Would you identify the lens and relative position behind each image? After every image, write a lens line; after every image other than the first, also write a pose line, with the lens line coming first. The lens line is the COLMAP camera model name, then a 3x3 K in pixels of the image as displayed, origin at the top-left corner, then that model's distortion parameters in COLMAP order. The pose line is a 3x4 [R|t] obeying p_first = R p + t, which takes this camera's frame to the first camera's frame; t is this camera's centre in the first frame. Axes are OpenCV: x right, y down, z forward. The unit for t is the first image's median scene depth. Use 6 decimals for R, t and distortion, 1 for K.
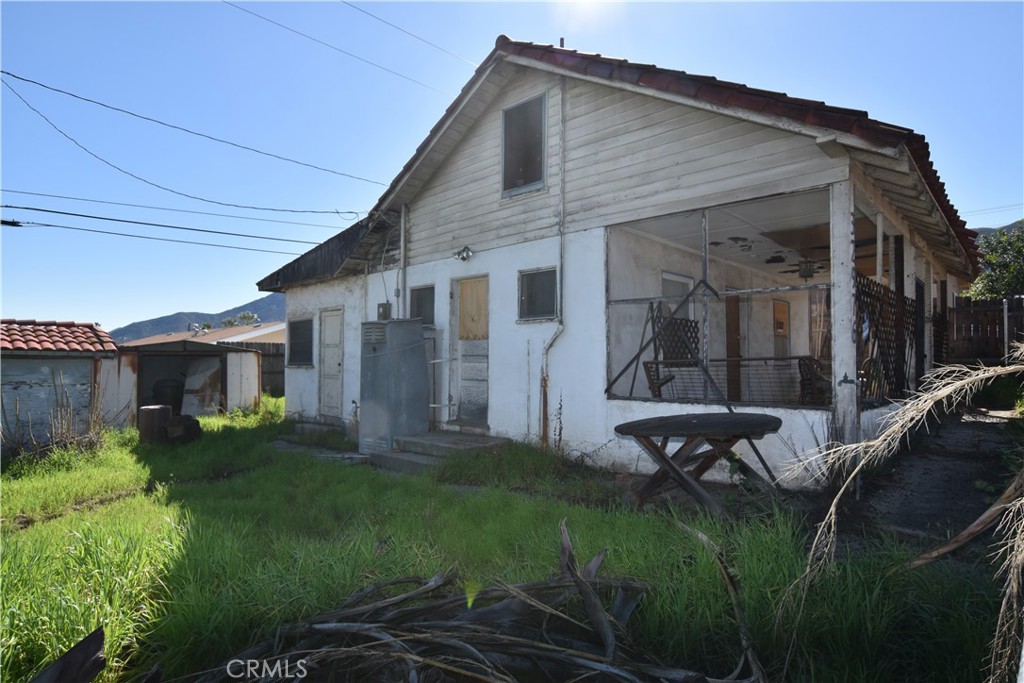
lens RADIAL K [[554.4, 0, 512.0], [0, 554.4, 341.5], [0, 0, 1]] dist [-0.018760, 0.001579]
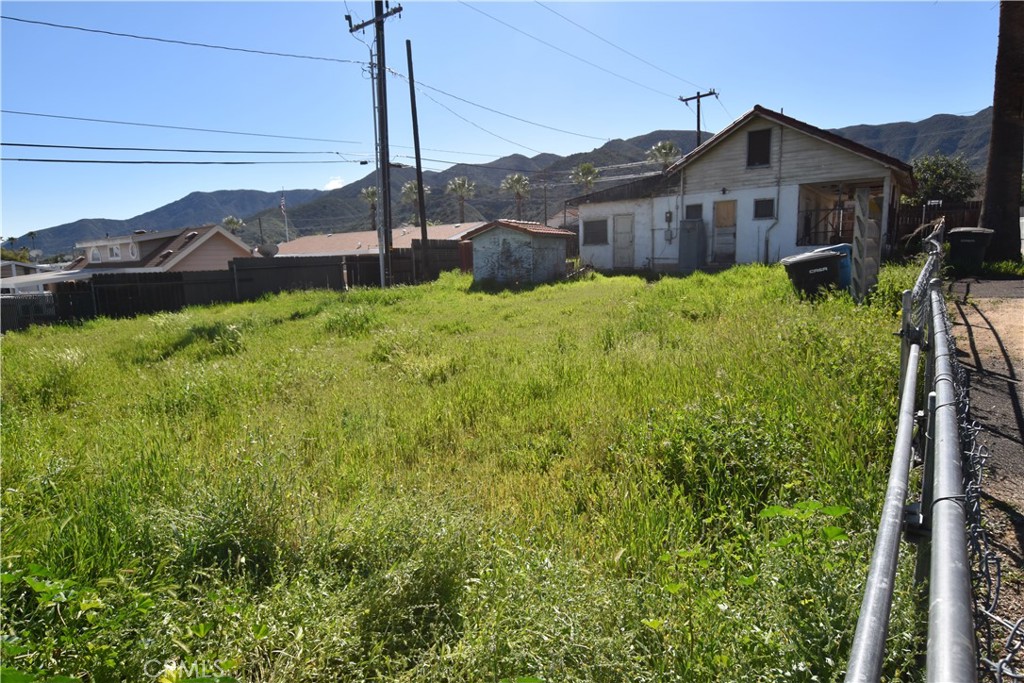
lens RADIAL K [[554.4, 0, 512.0], [0, 554.4, 341.5], [0, 0, 1]] dist [-0.018760, 0.001579]
pose [[0.993526, -0.043290, 0.105031, -1.304644], [0.023825, 0.983387, 0.179949, 0.032364], [-0.111077, -0.176282, 0.978053, -1.389207]]
